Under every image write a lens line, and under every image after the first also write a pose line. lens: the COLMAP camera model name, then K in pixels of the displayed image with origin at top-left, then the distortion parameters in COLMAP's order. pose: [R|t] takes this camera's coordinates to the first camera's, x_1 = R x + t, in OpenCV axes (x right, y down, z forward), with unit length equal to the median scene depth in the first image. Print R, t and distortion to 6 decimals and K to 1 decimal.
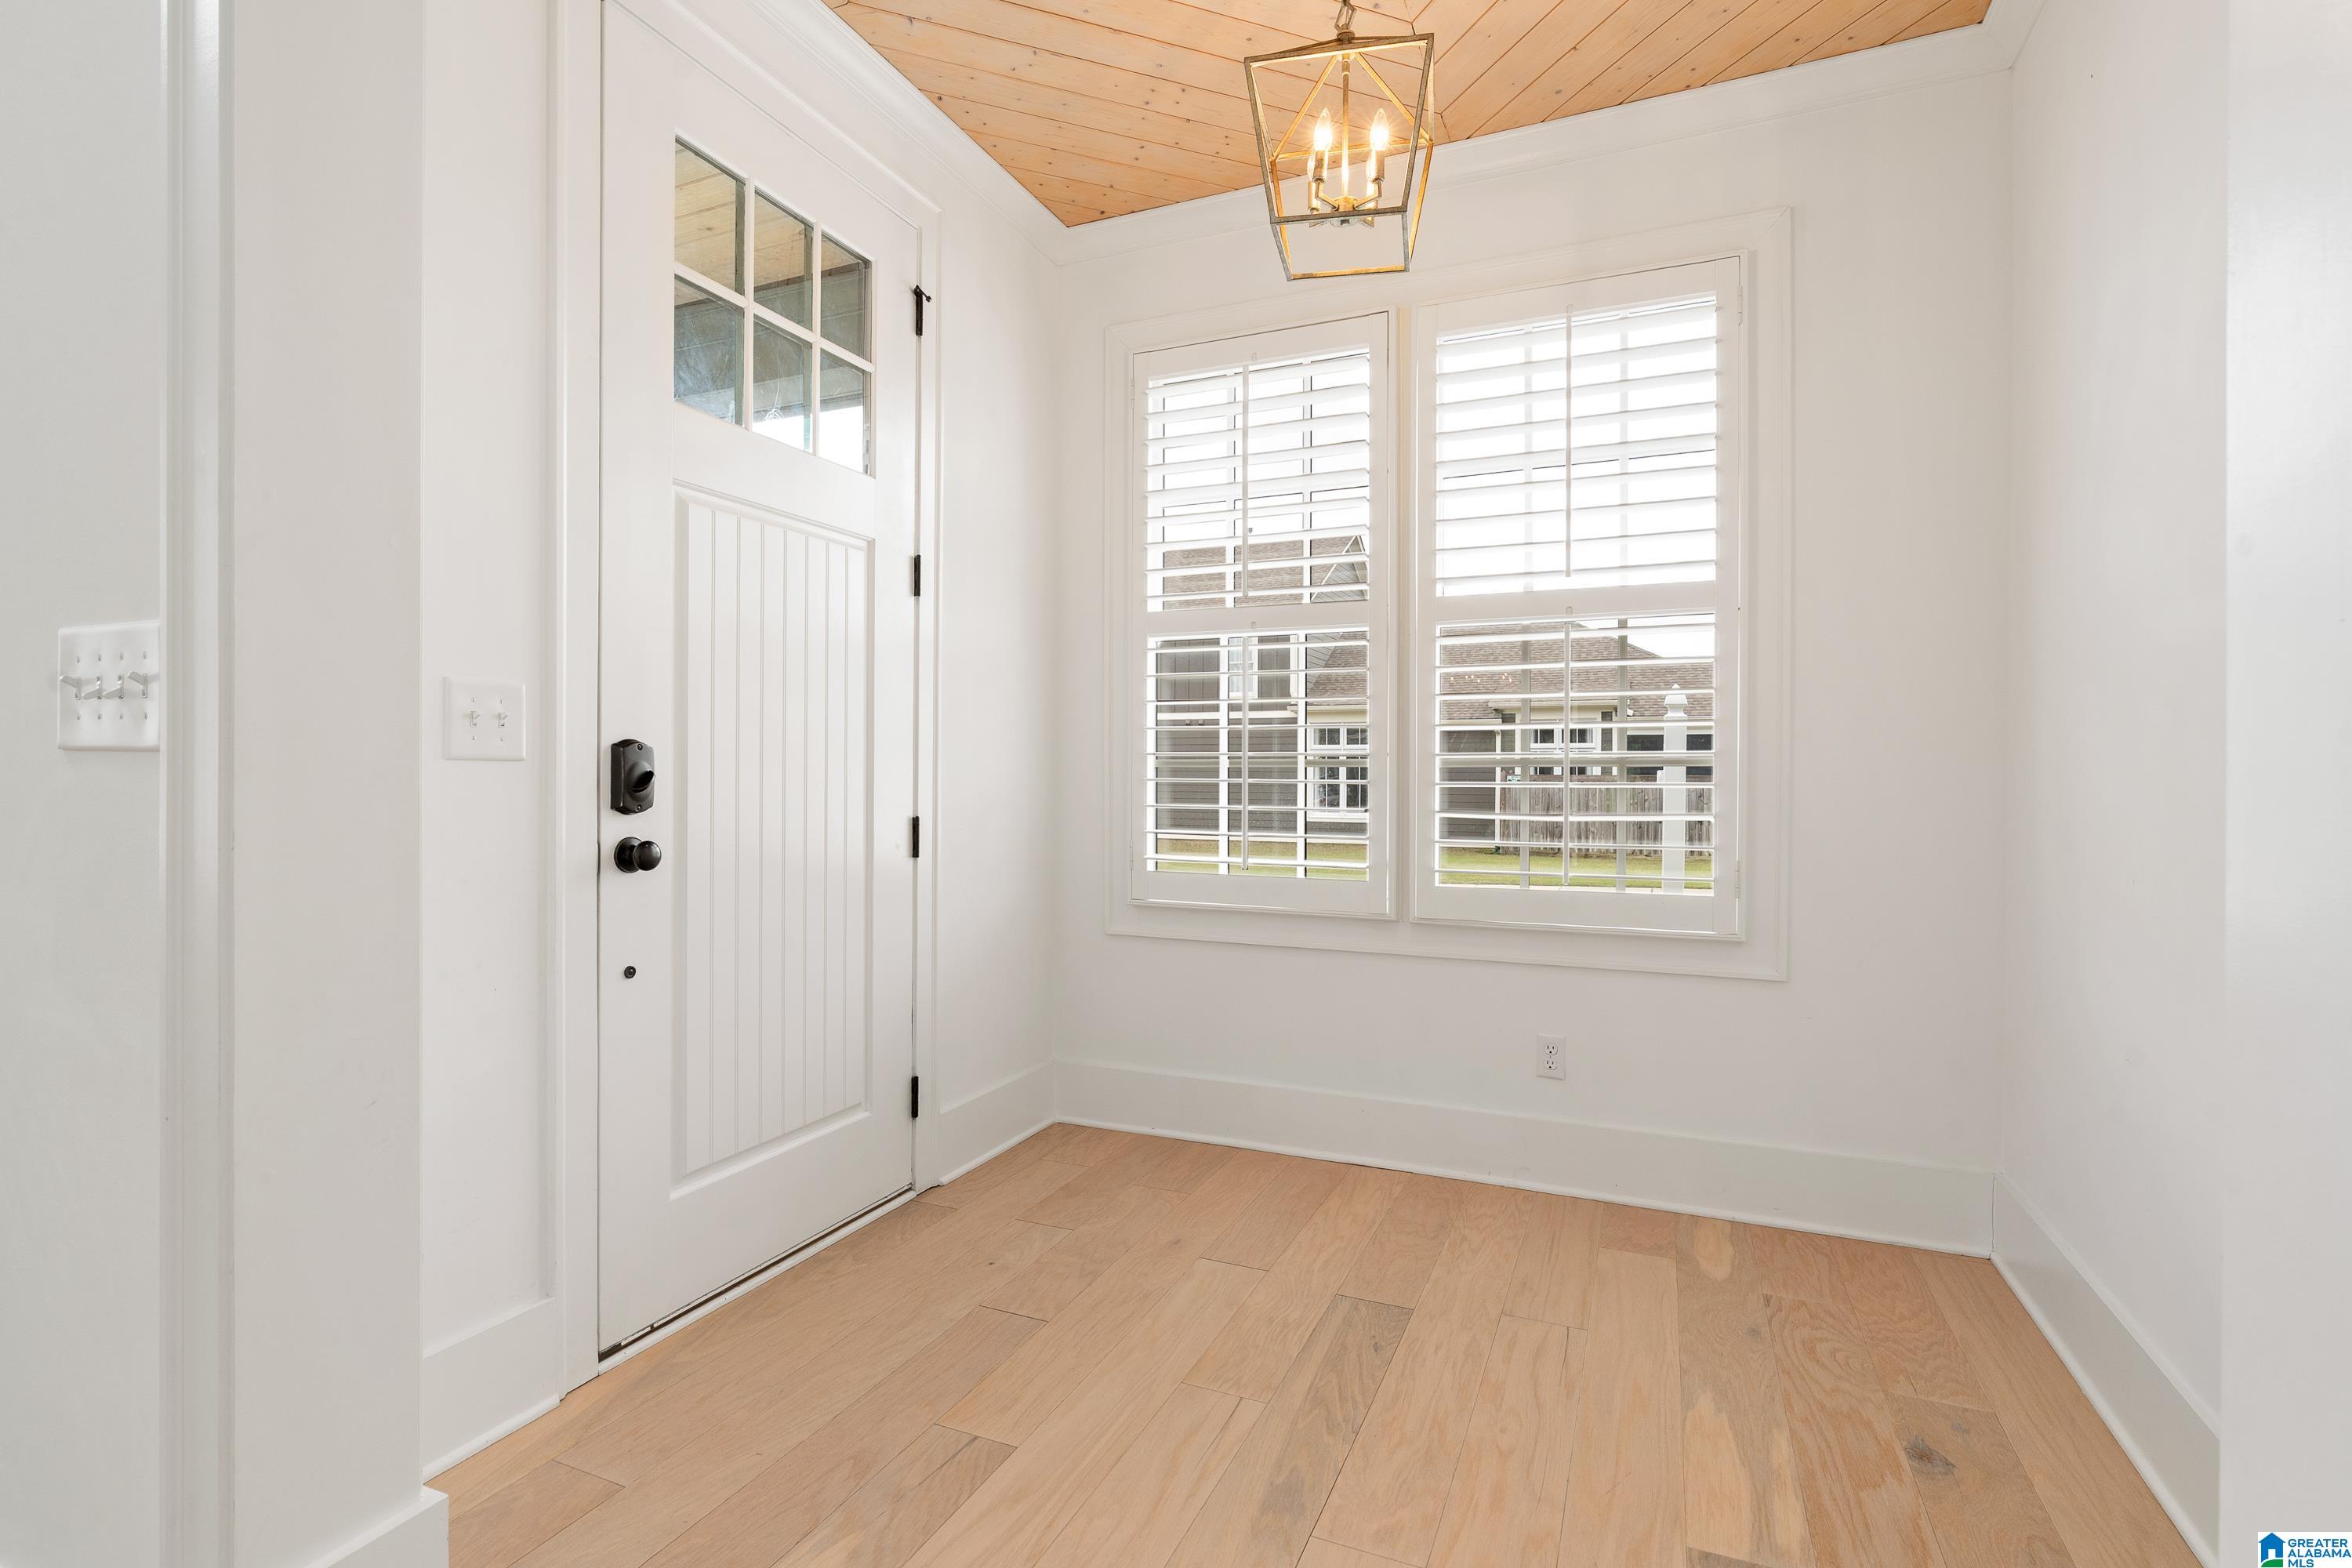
lens RADIAL K [[1104.7, 0, 1176.0], [0, 1104.7, 784.0], [0, 0, 1]] dist [-0.000309, -0.000024]
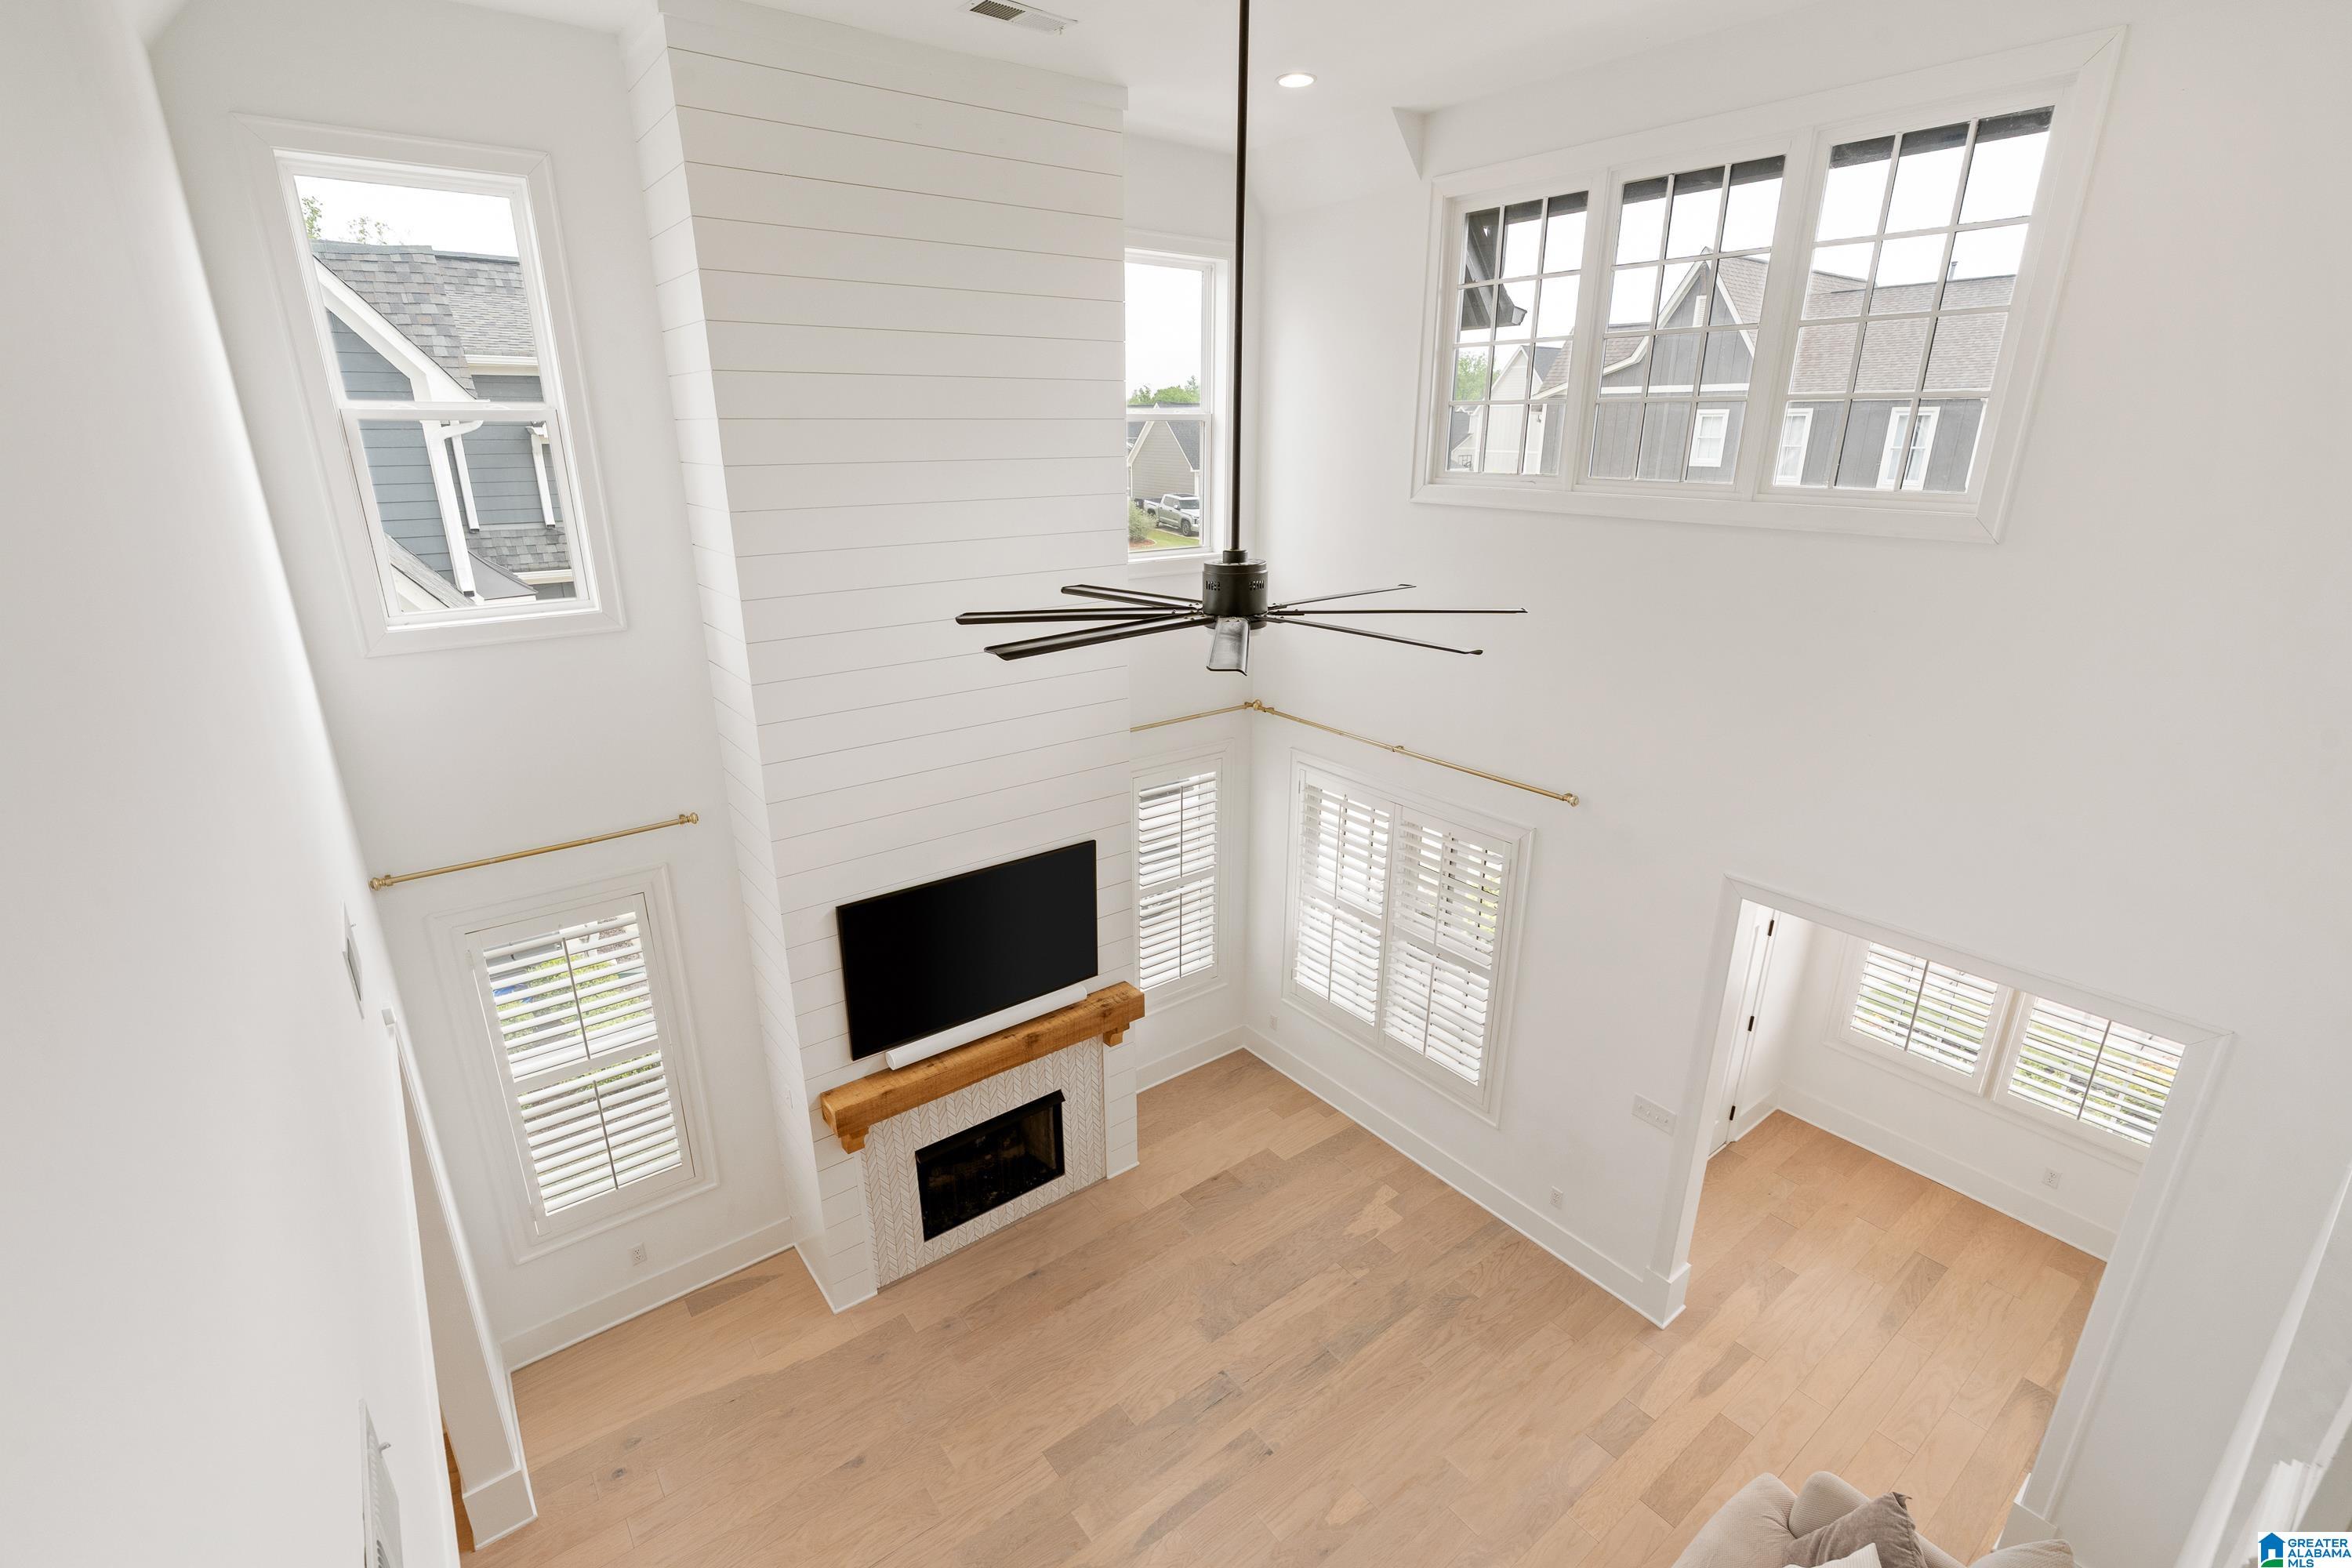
lens RADIAL K [[1058.6, 0, 1164.4], [0, 1058.6, 790.5], [0, 0, 1]] dist [0.000809, 0.000007]
pose [[0.873734, 0.153089, -0.461685, -0.416075], [0.001369, 0.948402, 0.317068, -1.364793], [0.486402, -0.277665, 0.828441, -1.656252]]
